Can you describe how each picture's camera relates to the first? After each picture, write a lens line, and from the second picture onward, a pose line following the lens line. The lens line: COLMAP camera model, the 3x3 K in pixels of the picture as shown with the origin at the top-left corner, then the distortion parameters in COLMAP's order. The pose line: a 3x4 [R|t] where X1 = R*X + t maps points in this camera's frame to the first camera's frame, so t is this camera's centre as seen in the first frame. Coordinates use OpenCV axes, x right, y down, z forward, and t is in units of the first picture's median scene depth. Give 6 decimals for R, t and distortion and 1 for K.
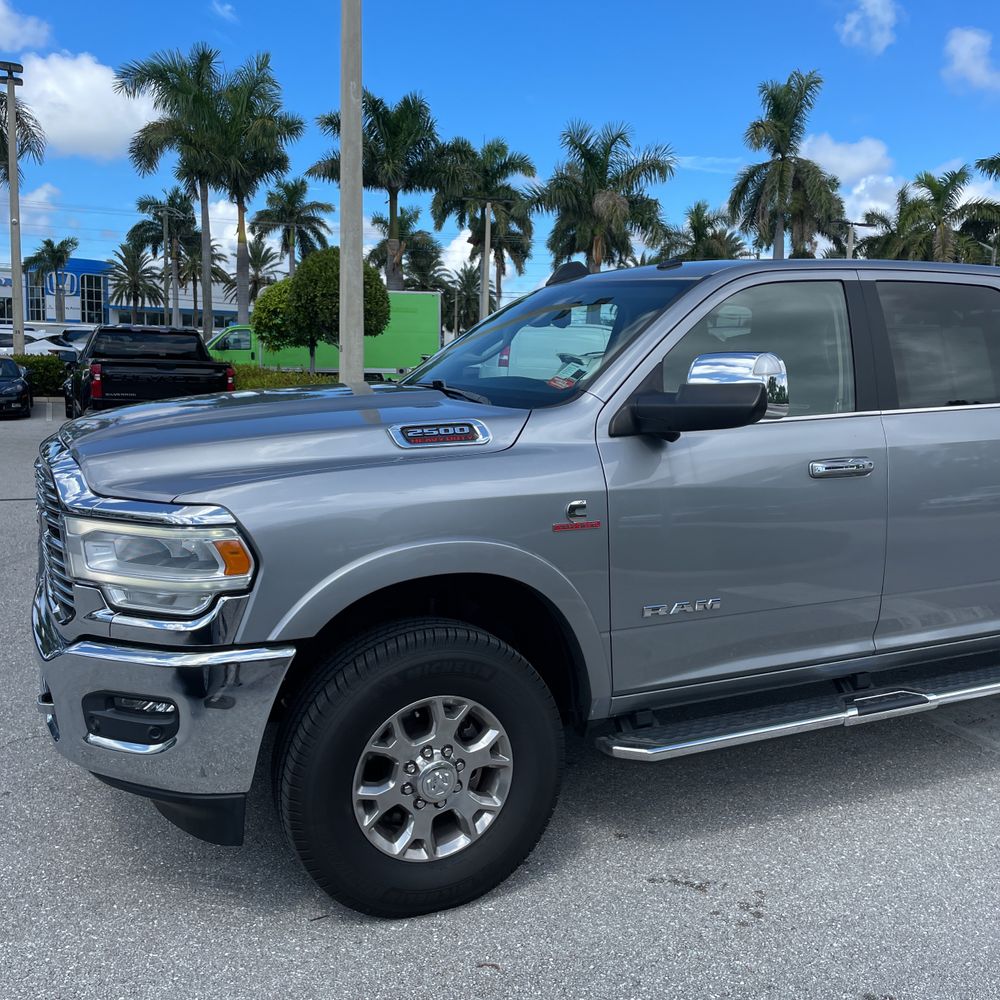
lens RADIAL K [[1017.7, 0, 500.8], [0, 1017.7, 497.4], [0, 0, 1]] dist [0.067494, -0.038903]
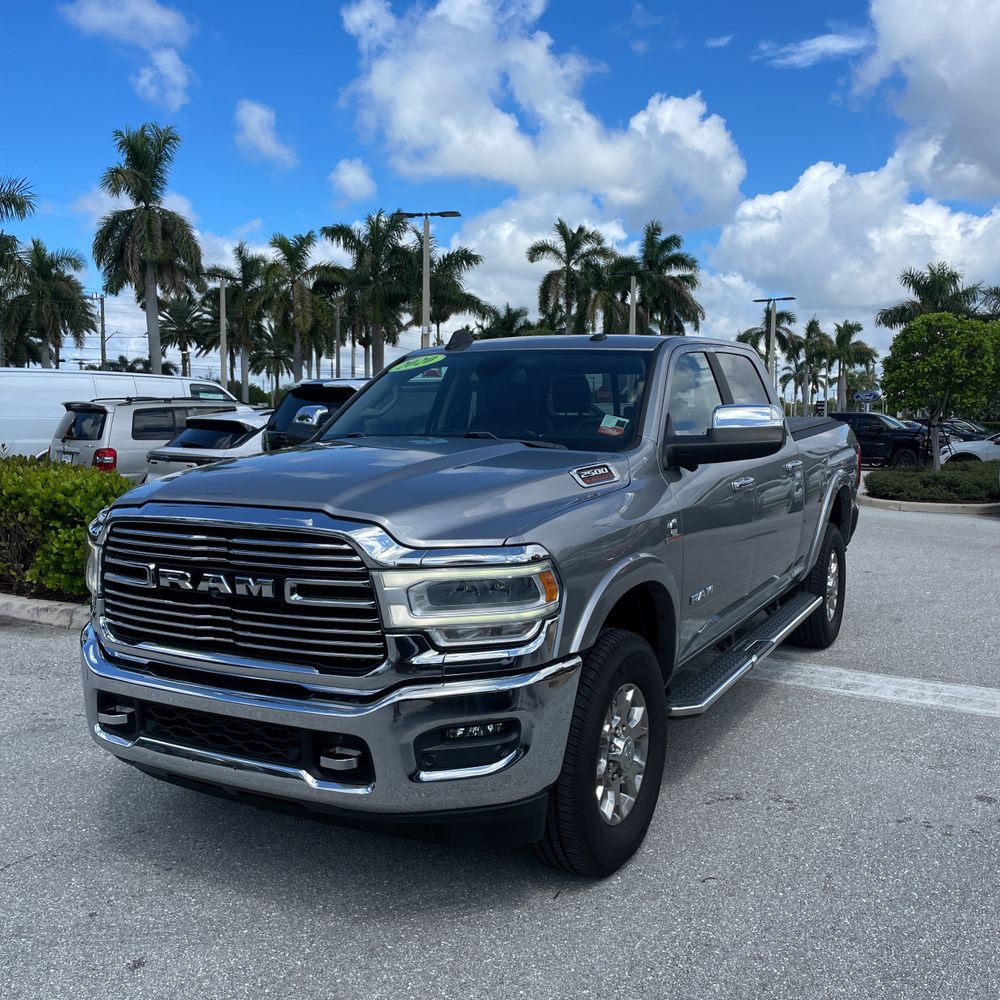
lens RADIAL K [[1018.1, 0, 500.0], [0, 1018.1, 500.0], [0, 0, 1]] dist [0.092758, -0.129903]
pose [[0.806758, -0.074472, 0.586170, -0.067816], [0.098901, 0.995050, -0.009700, -0.002397], [-0.582546, 0.065798, 0.810130, 0.004996]]
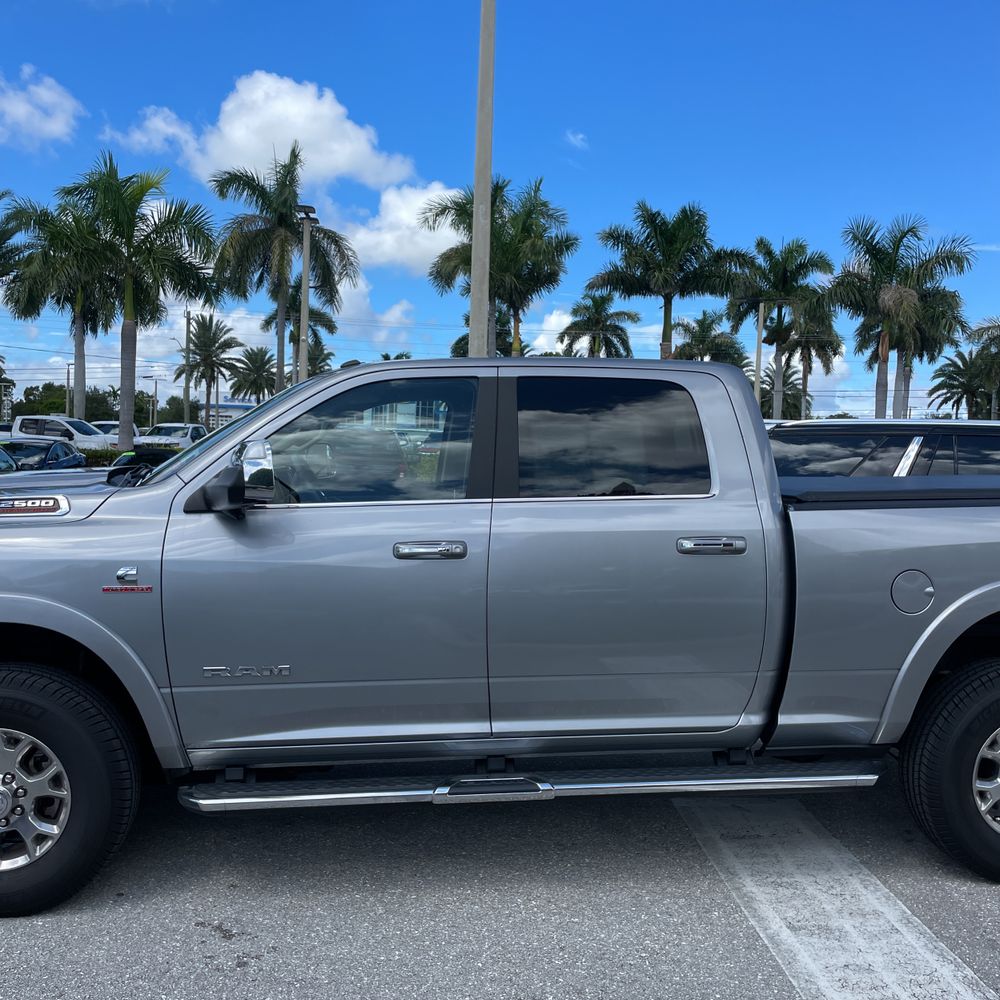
lens RADIAL K [[1014.8, 0, 503.6], [0, 1014.8, 498.2], [0, 0, 1]] dist [0.091336, -0.127085]
pose [[0.949483, 0.019946, -0.313183, 0.065064], [-0.050086, 0.994817, -0.088489, 0.000559], [0.309795, 0.099705, 0.945561, 0.002503]]
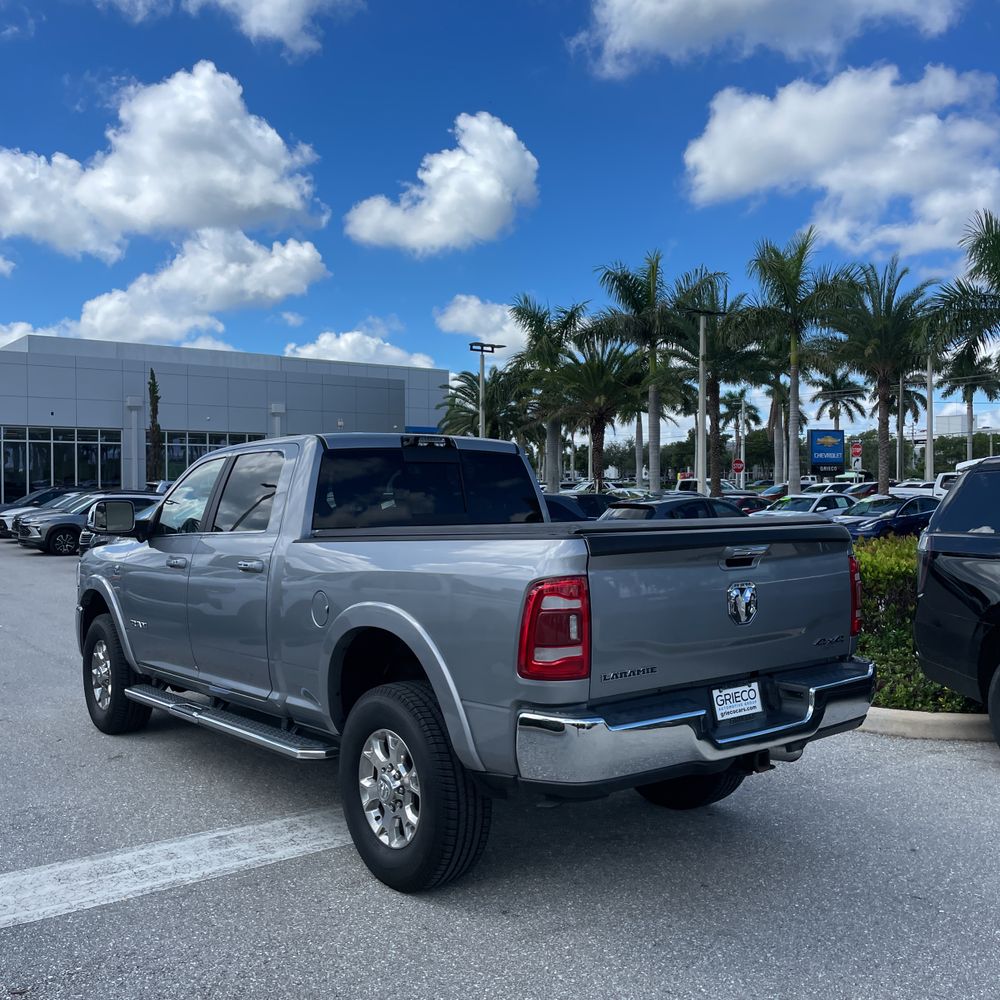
lens RADIAL K [[1018.1, 0, 500.0], [0, 1018.1, 500.0], [0, 0, 1]] dist [0.092758, -0.129903]
pose [[0.223683, -0.016536, -0.974522, 0.196528], [-0.121216, 0.991622, -0.044649, -0.011305], [0.967095, 0.128115, 0.219805, 0.101147]]
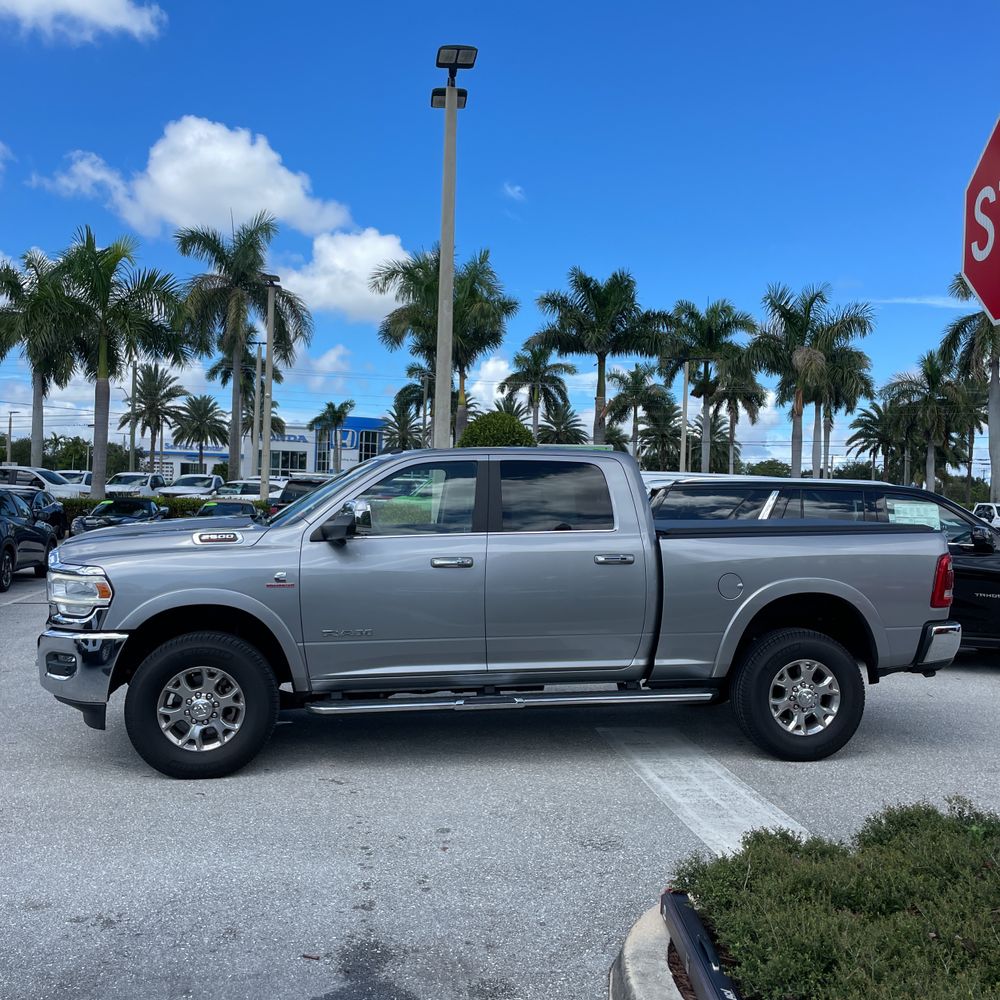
lens RADIAL K [[1018.1, 0, 500.0], [0, 1018.1, 500.0], [0, 0, 1]] dist [0.092758, -0.129903]
pose [[0.965714, 0.003943, -0.259579, 0.078655], [-0.039933, 0.990241, -0.133523, 0.008799], [0.256519, 0.139311, 0.956447, -0.064421]]
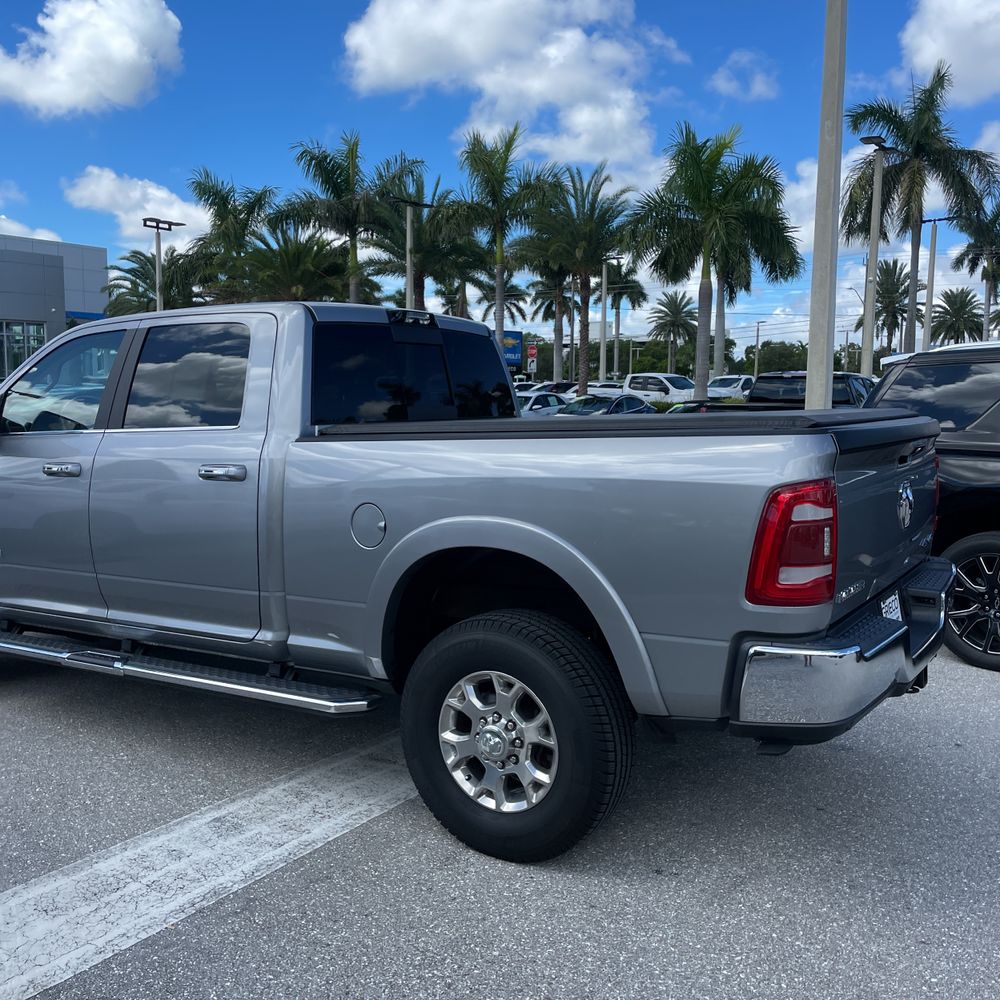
lens RADIAL K [[1014.8, 0, 503.6], [0, 1014.8, 498.2], [0, 0, 1]] dist [0.091336, -0.127085]
pose [[0.535592, 0.069296, -0.841629, 0.159062], [-0.107412, 0.994123, 0.013497, -0.006436], [0.837618, 0.083173, 0.539887, 0.067563]]
